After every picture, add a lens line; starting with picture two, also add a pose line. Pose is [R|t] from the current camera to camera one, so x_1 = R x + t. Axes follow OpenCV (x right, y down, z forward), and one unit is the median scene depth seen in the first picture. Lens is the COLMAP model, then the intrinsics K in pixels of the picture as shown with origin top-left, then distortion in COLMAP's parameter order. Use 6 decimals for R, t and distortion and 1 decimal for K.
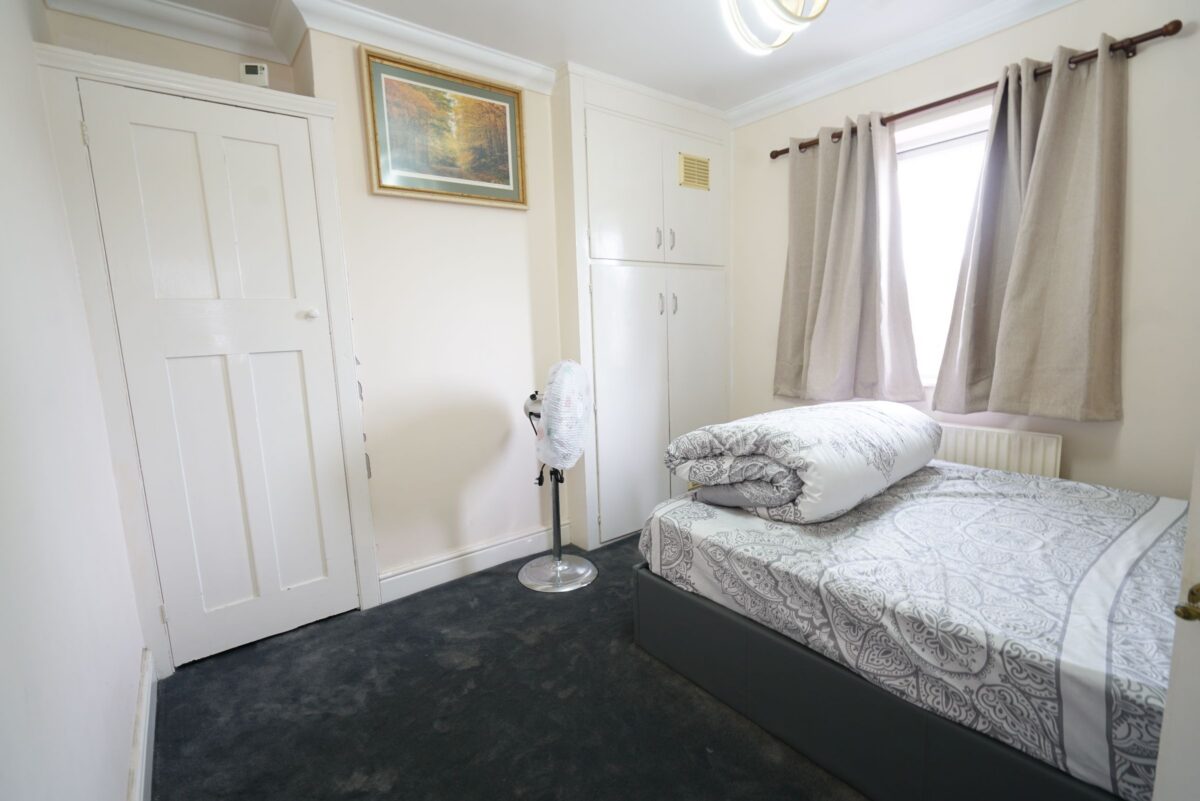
lens RADIAL K [[536.7, 0, 594.2], [0, 536.7, 394.5], [0, 0, 1]] dist [-0.012830, 0.004110]
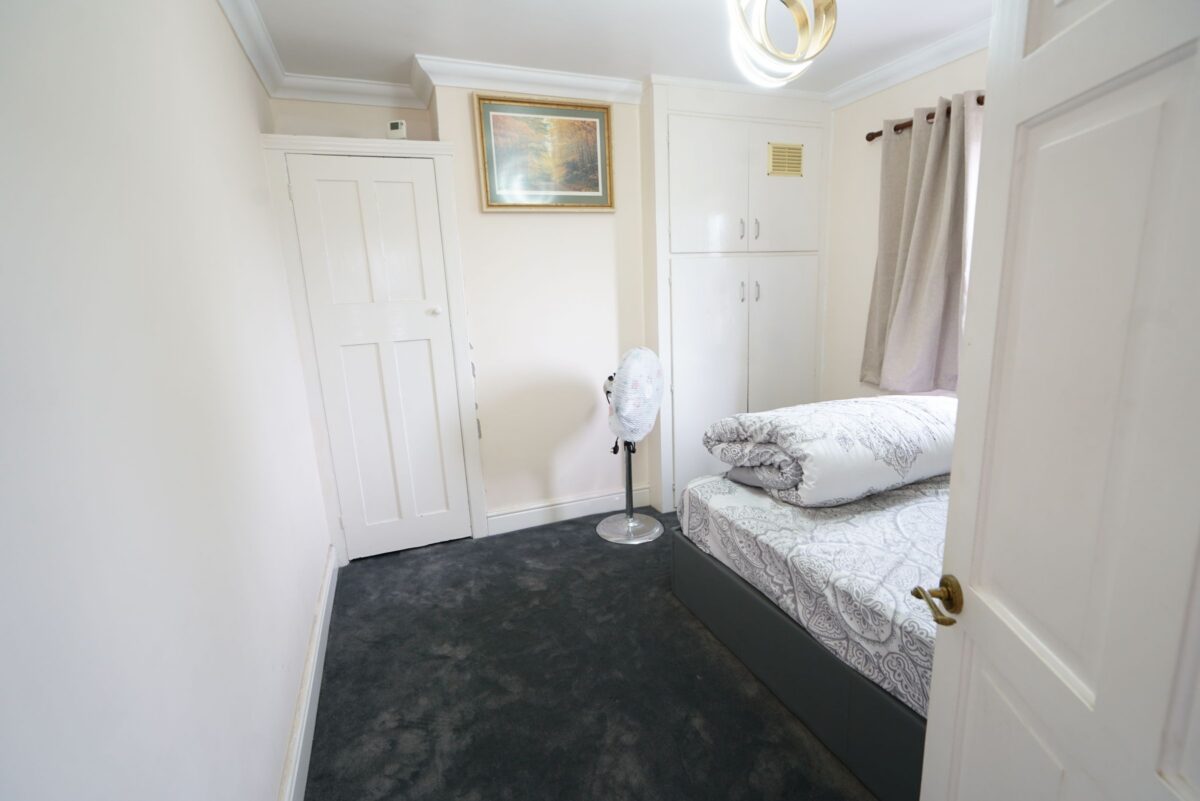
lens RADIAL K [[536.7, 0, 594.2], [0, 536.7, 394.5], [0, 0, 1]] dist [-0.012830, 0.004110]
pose [[0.959026, 0.045918, -0.279572, 0.232235], [-0.026318, 0.996951, 0.073464, -0.057977], [0.282093, -0.063096, 0.957310, -0.168890]]
